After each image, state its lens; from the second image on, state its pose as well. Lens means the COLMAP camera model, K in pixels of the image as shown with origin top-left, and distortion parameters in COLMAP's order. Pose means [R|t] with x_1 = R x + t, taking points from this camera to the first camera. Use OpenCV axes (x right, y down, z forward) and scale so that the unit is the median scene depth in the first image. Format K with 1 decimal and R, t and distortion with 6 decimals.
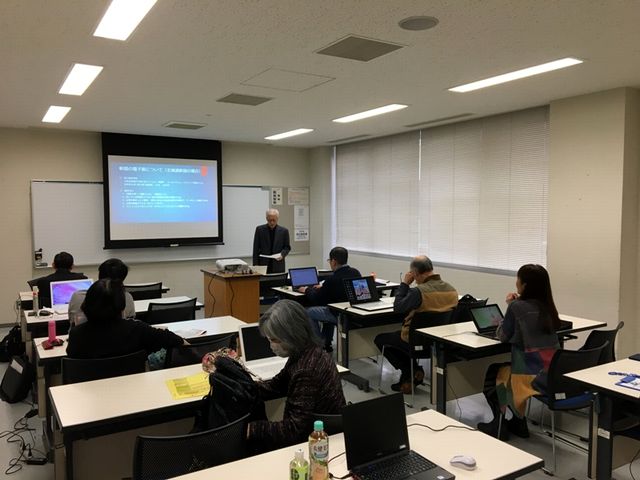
lens RADIAL K [[537.1, 0, 329.5], [0, 537.1, 237.2], [0, 0, 1]] dist [0.031075, -0.002824]
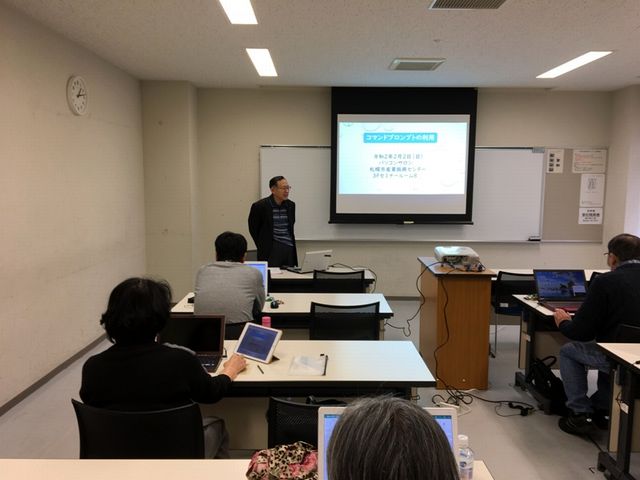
lens RADIAL K [[544.6, 0, 320.0], [0, 544.6, 240.0], [0, 0, 1]] dist [0.079639, -0.005337]
pose [[0.852341, 0.066978, -0.518680, 0.041714], [-0.039859, 0.997200, 0.063271, -0.007533], [0.521465, -0.033255, 0.852624, 0.312635]]
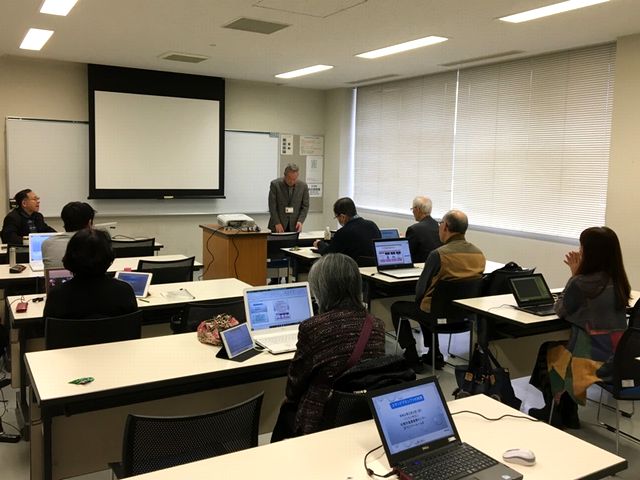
lens RADIAL K [[603.4, 0, 337.3], [0, 603.4, 216.3], [0, 0, 1]] dist [0.016869, 0.005931]
pose [[0.999547, 0.030012, -0.002337, -0.016714], [-0.029921, 0.999030, 0.032301, 0.009065], [0.003304, -0.032216, 0.999475, 0.031342]]
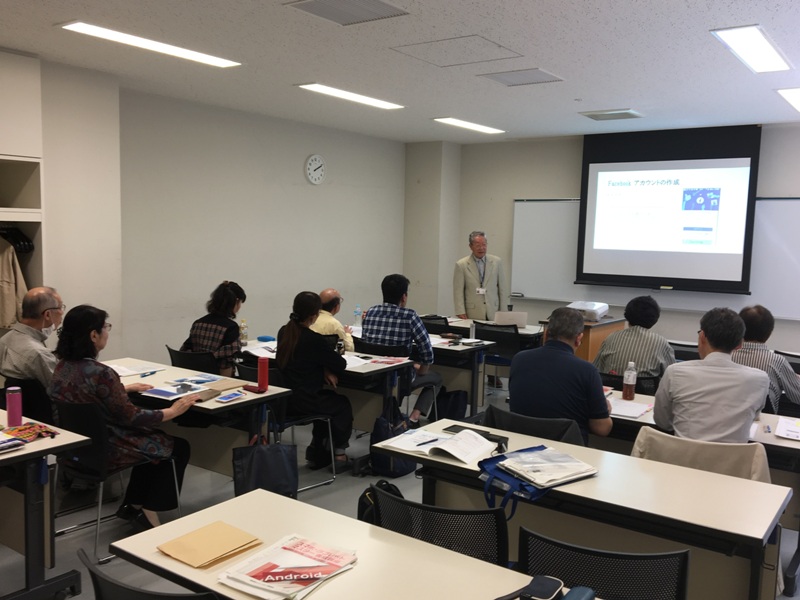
lens RADIAL K [[747.6, 0, 351.7], [0, 747.6, 319.5], [0, 0, 1]] dist [0.004560, -0.014548]
pose [[0.350370, 0.119143, -0.929003, 0.665896], [-0.071215, 0.992394, 0.100414, -0.016806], [0.933900, 0.030977, 0.356190, 0.397919]]
